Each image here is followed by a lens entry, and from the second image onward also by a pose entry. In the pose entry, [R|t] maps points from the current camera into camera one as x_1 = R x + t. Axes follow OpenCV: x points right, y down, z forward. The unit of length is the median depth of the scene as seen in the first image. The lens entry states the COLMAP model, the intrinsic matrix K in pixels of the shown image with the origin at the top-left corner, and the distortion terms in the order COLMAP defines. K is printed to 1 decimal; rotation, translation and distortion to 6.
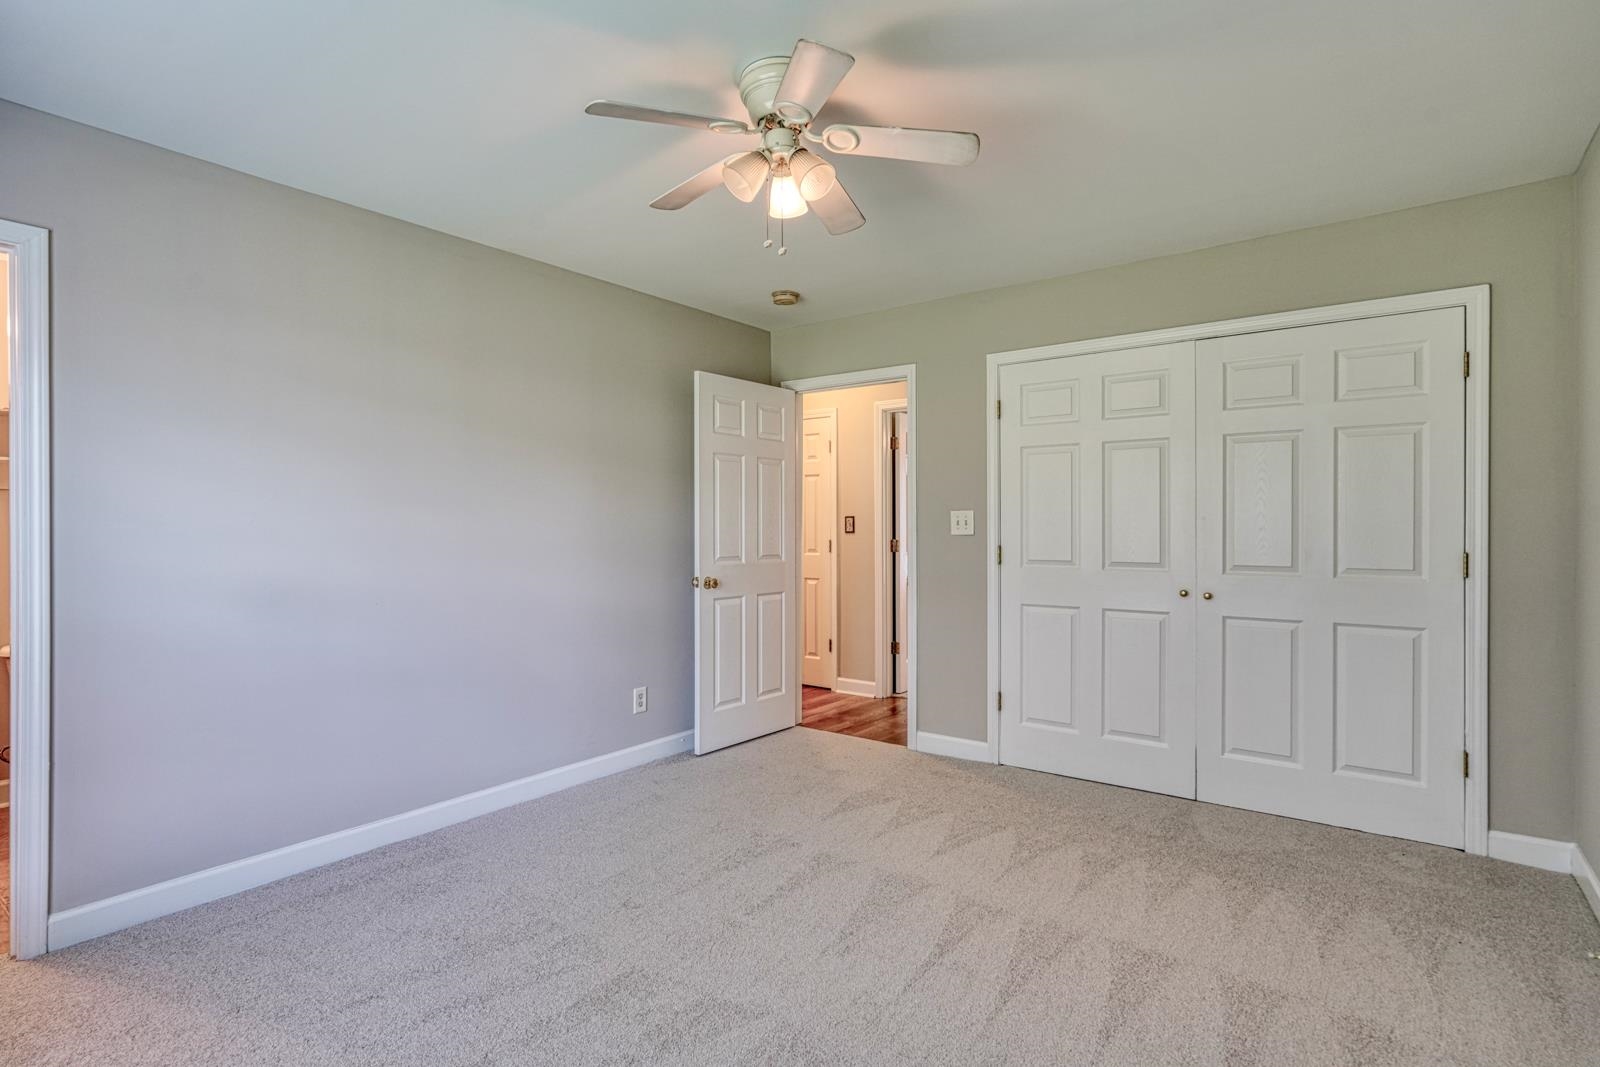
lens RADIAL K [[806.0, 0, 800.2], [0, 806.0, 532.5], [0, 0, 1]] dist [0.013363, 0.000136]
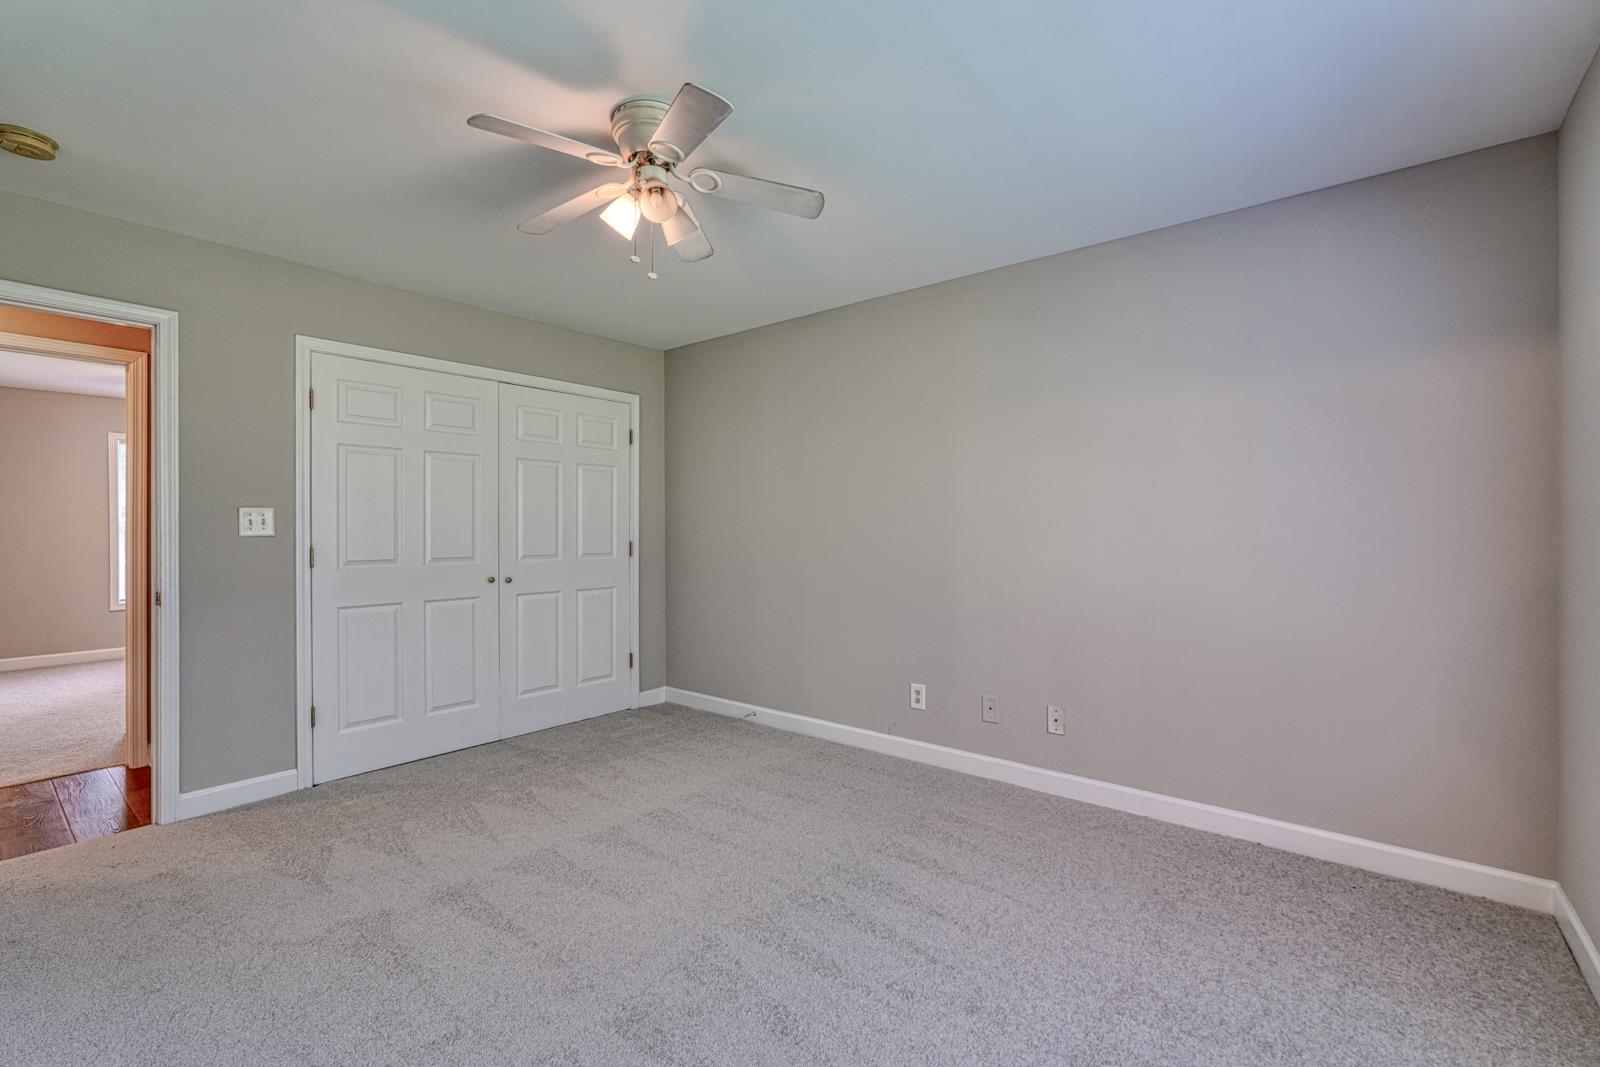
lens RADIAL K [[715.8, 0, 801.3], [0, 715.8, 529.2], [0, 0, 1]] dist [-0.012227, 0.006651]
pose [[0.040018, -0.000941, 0.999198, -0.552002], [0.009054, 0.999959, 0.000579, 0.000235], [-0.999158, 0.009023, 0.040025, 0.421130]]
